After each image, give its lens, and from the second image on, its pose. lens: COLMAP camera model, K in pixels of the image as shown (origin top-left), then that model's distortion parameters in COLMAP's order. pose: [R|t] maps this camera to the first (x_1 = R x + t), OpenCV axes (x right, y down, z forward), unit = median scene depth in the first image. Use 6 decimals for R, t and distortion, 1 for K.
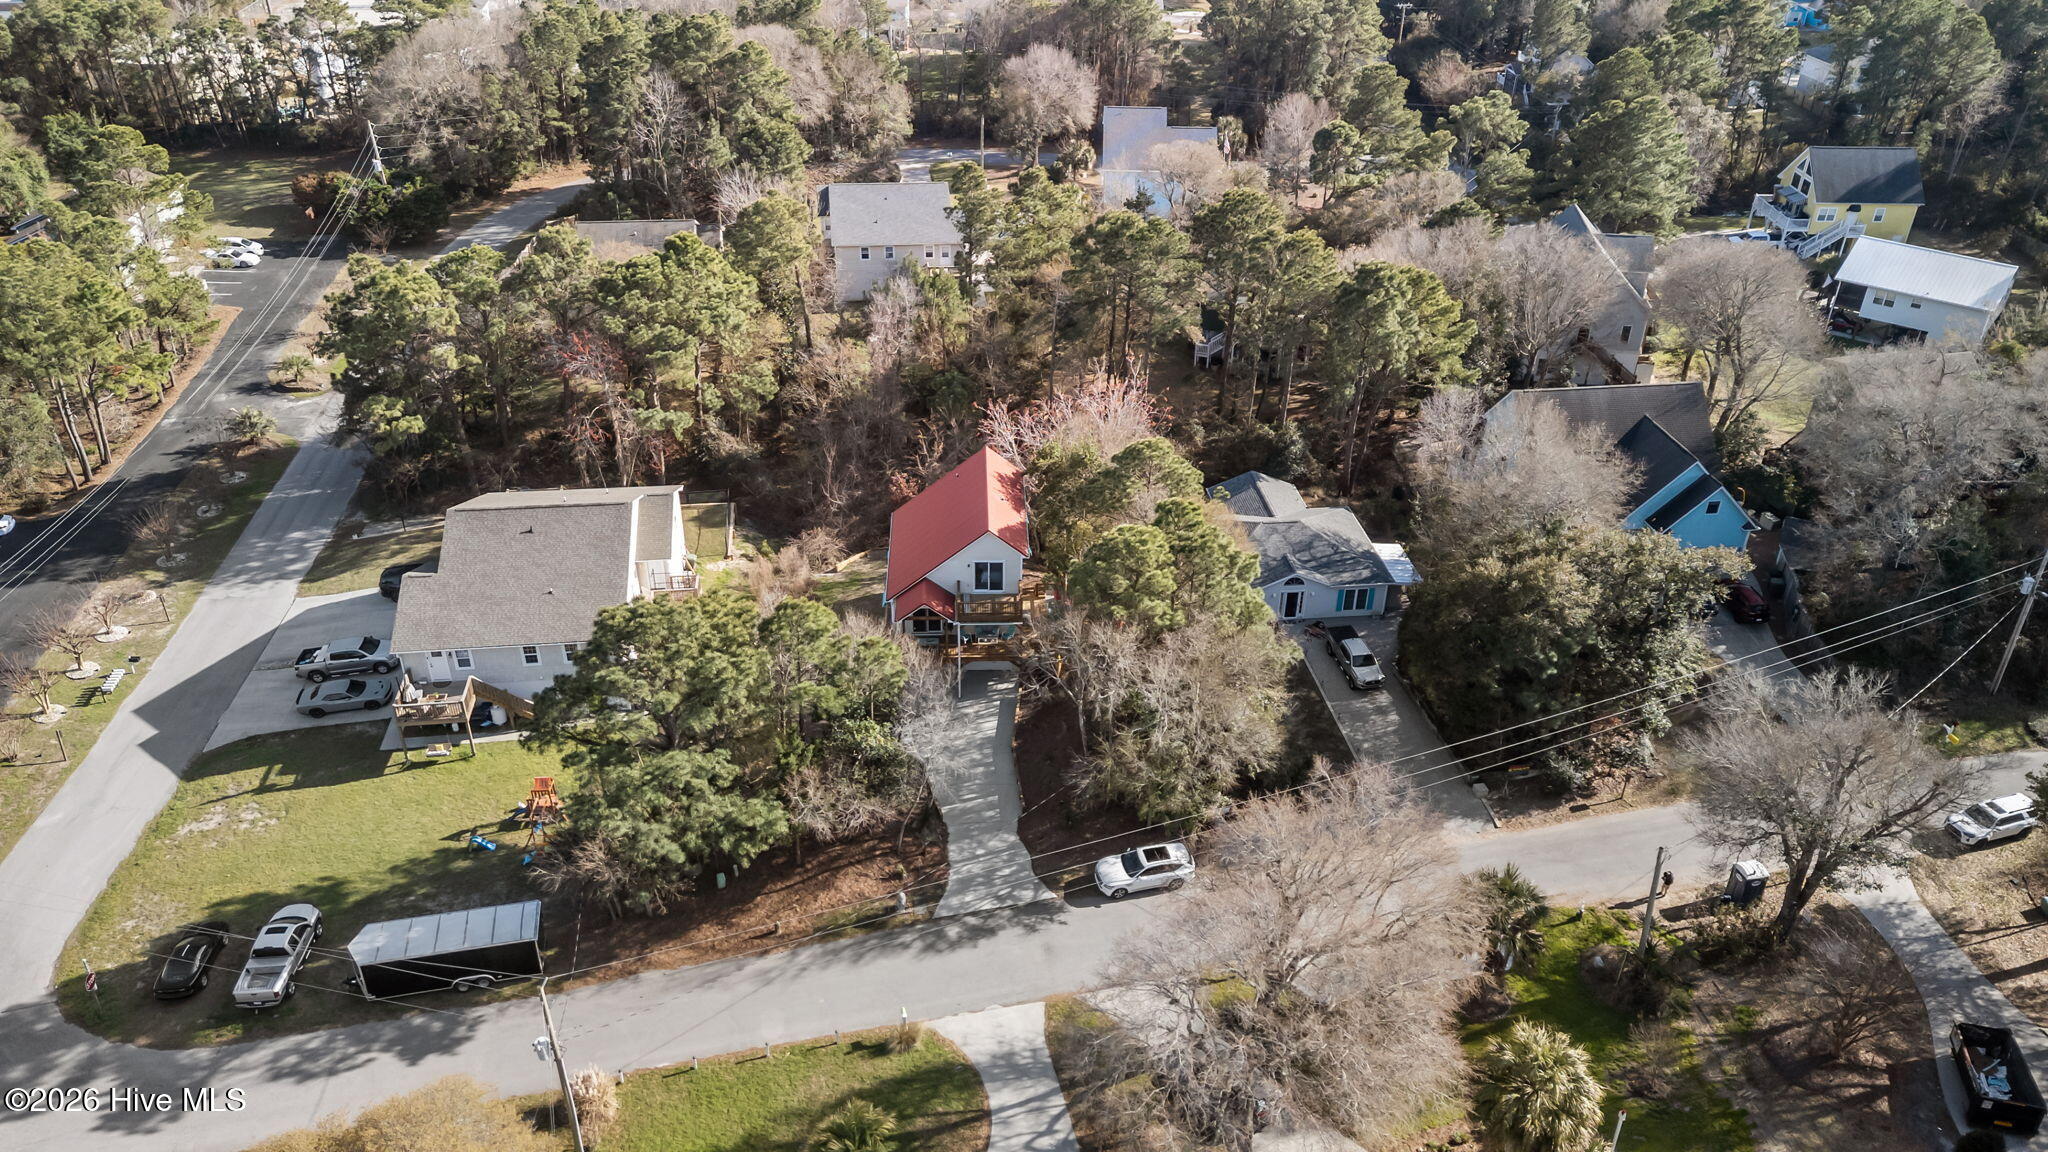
lens RADIAL K [[1513.6, 0, 1021.3], [0, 1513.6, 583.8], [0, 0, 1]] dist [0.069965, -0.062791]
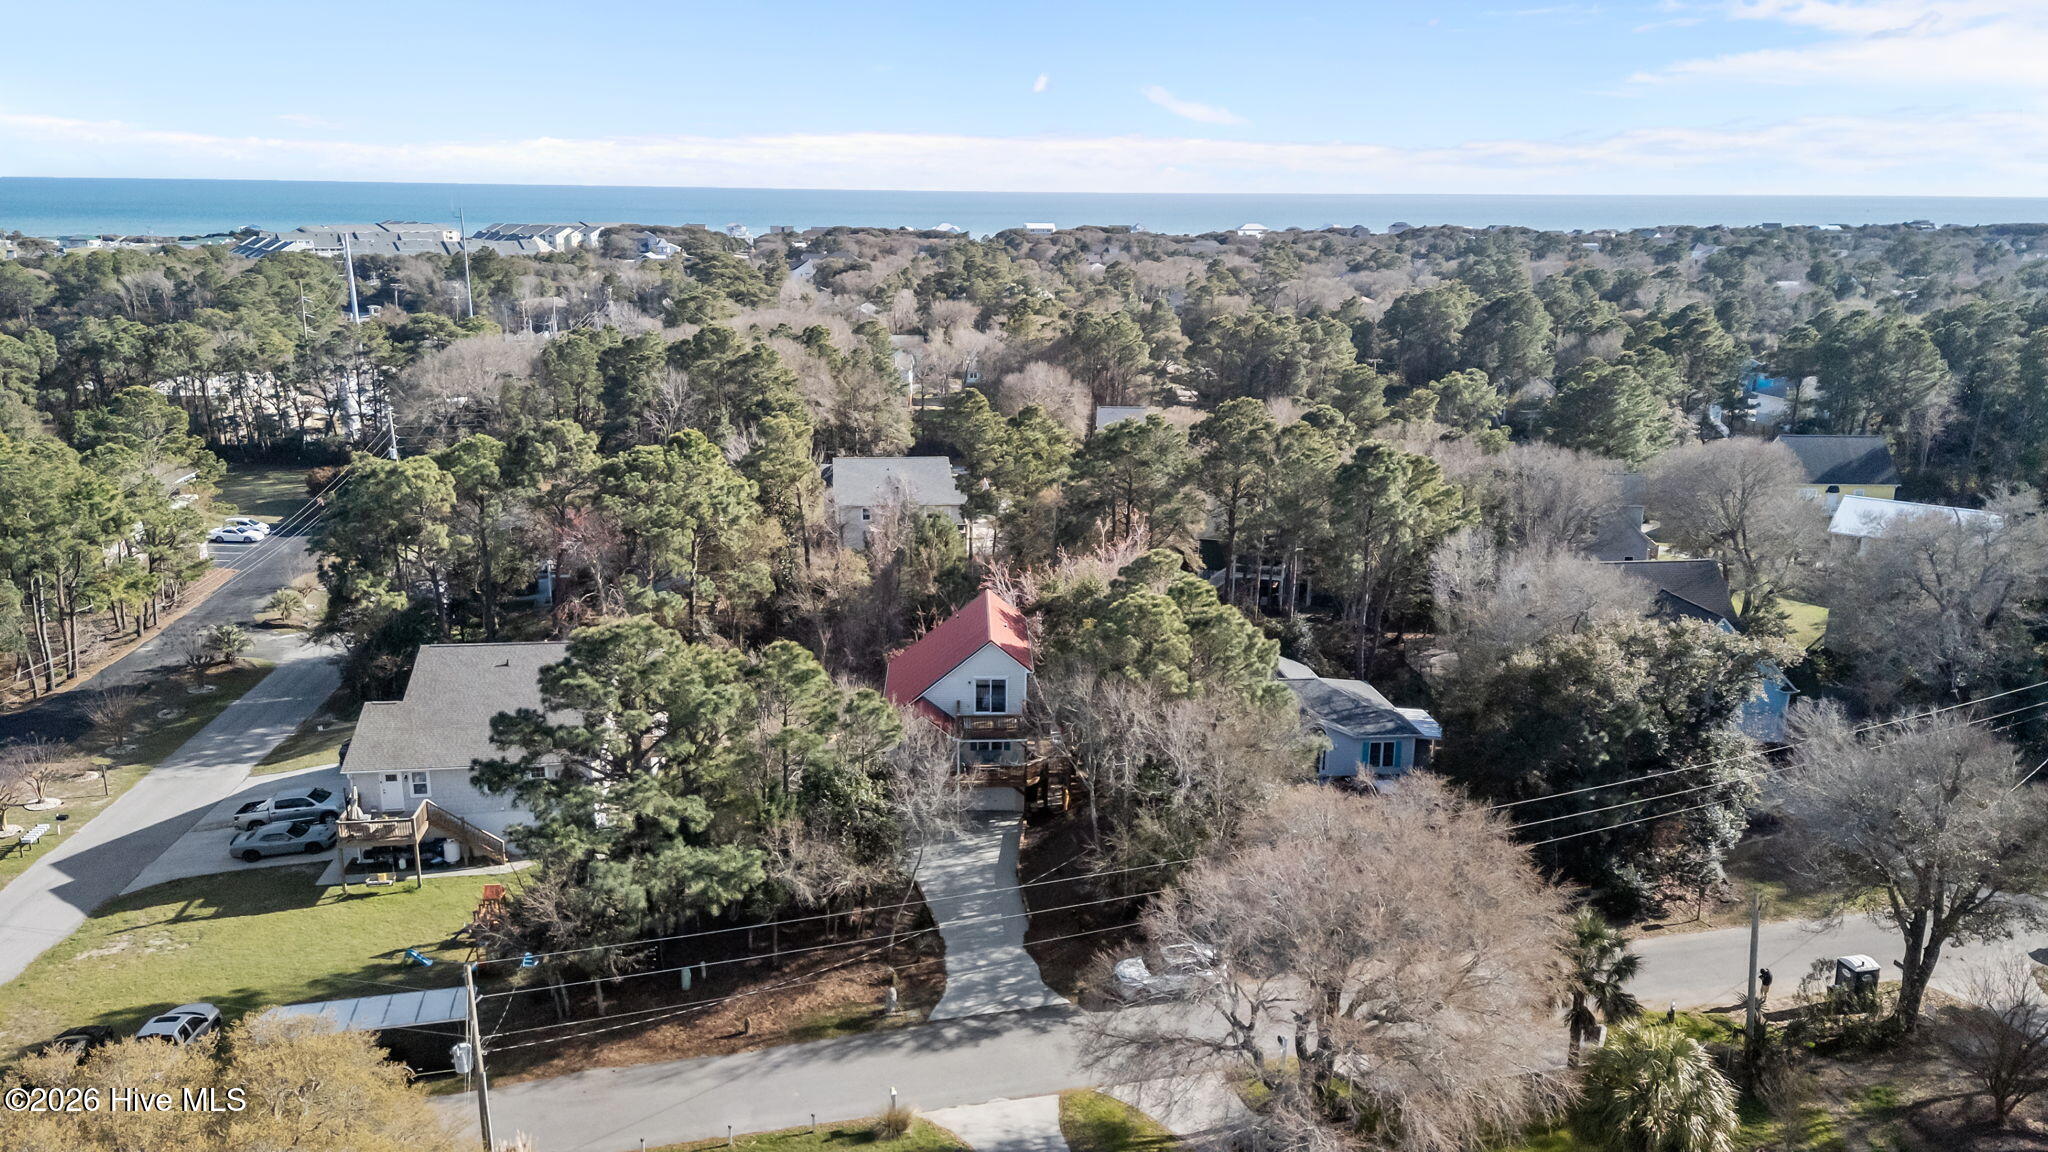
lens RADIAL K [[1513.6, 0, 1023.3], [0, 1513.6, 555.4], [0, 0, 1]] dist [0.069965, -0.062791]
pose [[0.999976, -0.004569, 0.005181, -0.005689], [0.005890, 0.955888, -0.293673, 0.180095], [-0.003611, 0.293697, 0.955892, 0.072885]]
